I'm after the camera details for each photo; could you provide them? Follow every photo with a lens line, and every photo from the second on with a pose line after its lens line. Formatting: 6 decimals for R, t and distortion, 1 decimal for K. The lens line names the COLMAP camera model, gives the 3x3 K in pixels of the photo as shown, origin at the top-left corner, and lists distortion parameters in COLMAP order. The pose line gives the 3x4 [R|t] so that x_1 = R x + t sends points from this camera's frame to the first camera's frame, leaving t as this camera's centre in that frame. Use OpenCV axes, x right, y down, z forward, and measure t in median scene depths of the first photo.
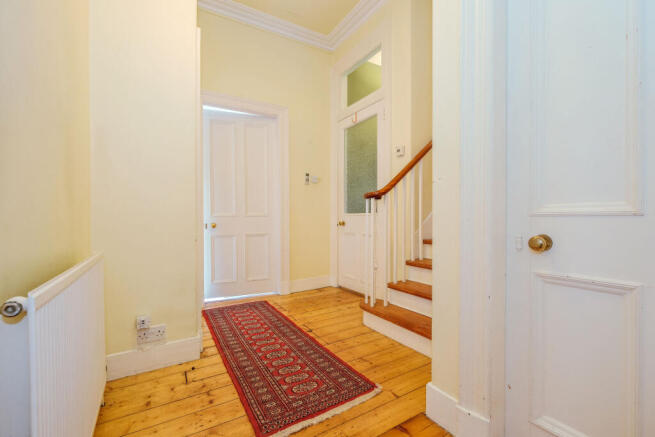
lens RADIAL K [[288.4, 0, 327.5], [0, 288.4, 218.5], [0, 0, 1]] dist [-0.001136, -0.000193]
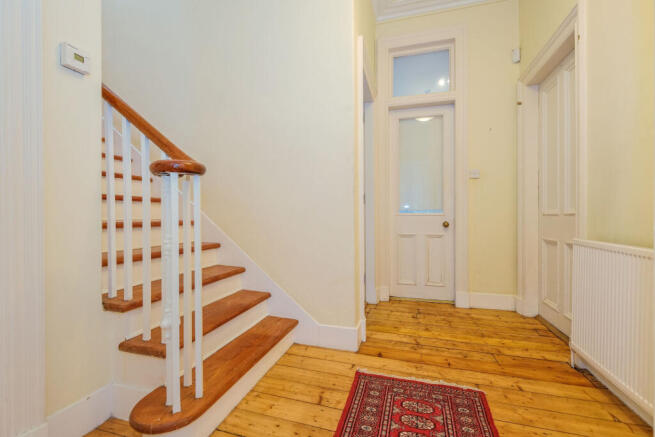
lens RADIAL K [[288.4, 0, 327.5], [0, 288.4, 218.5], [0, 0, 1]] dist [-0.001136, -0.000193]
pose [[-0.670867, -0.000159, 0.741578, -0.514203], [0.005448, 0.999972, 0.005144, 0.002455], [-0.741558, 0.007491, -0.670847, 1.684309]]
